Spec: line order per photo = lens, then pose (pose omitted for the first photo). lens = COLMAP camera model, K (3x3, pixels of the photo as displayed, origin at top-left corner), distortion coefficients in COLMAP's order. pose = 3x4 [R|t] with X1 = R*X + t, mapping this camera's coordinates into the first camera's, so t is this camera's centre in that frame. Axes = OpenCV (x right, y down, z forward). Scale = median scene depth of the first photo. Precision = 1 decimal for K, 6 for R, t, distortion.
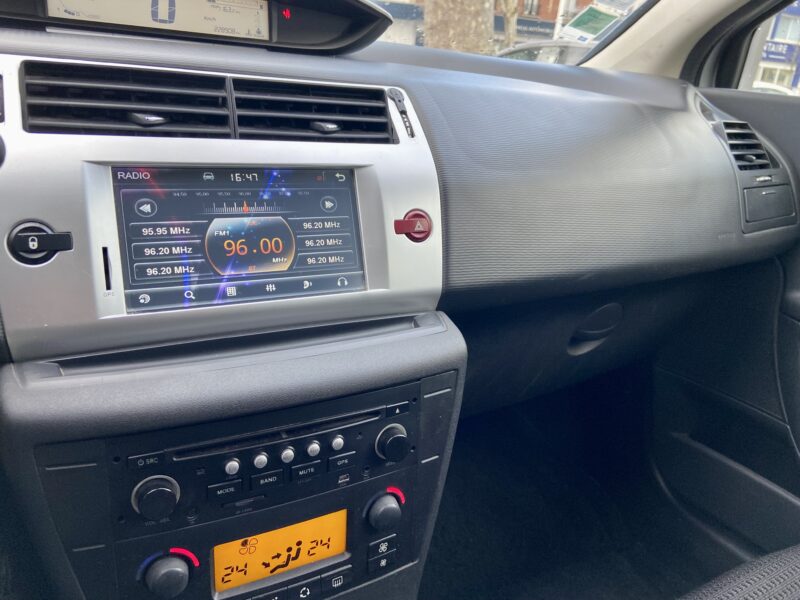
lens RADIAL K [[601.0, 0, 396.6], [0, 601.0, 285.5], [0, 0, 1]] dist [0.088391, -0.109706]
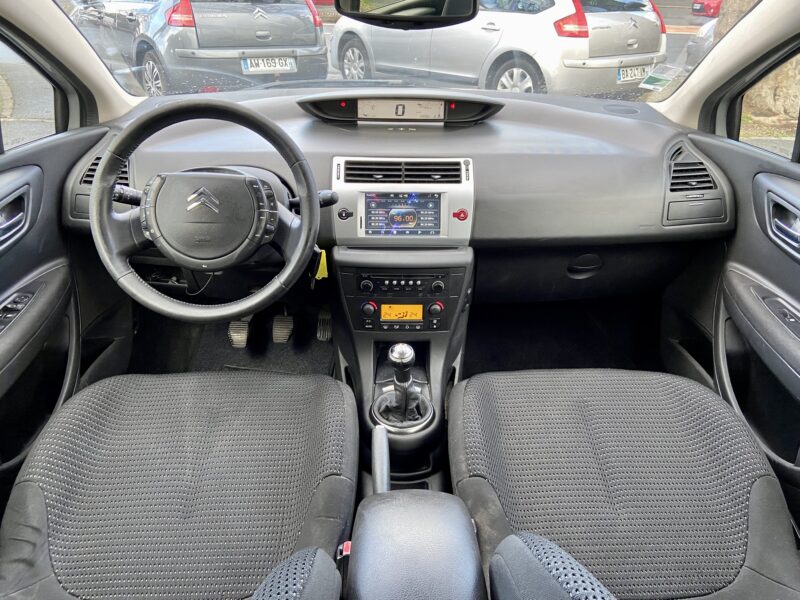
lens RADIAL K [[601.0, 0, 396.6], [0, 601.0, 285.5], [0, 0, 1]] dist [0.088391, -0.109706]
pose [[0.887001, 0.146696, -0.437847, 1.137822], [-0.091217, 0.985176, 0.145284, -0.170551], [0.452669, -0.088928, 0.887233, -1.797766]]
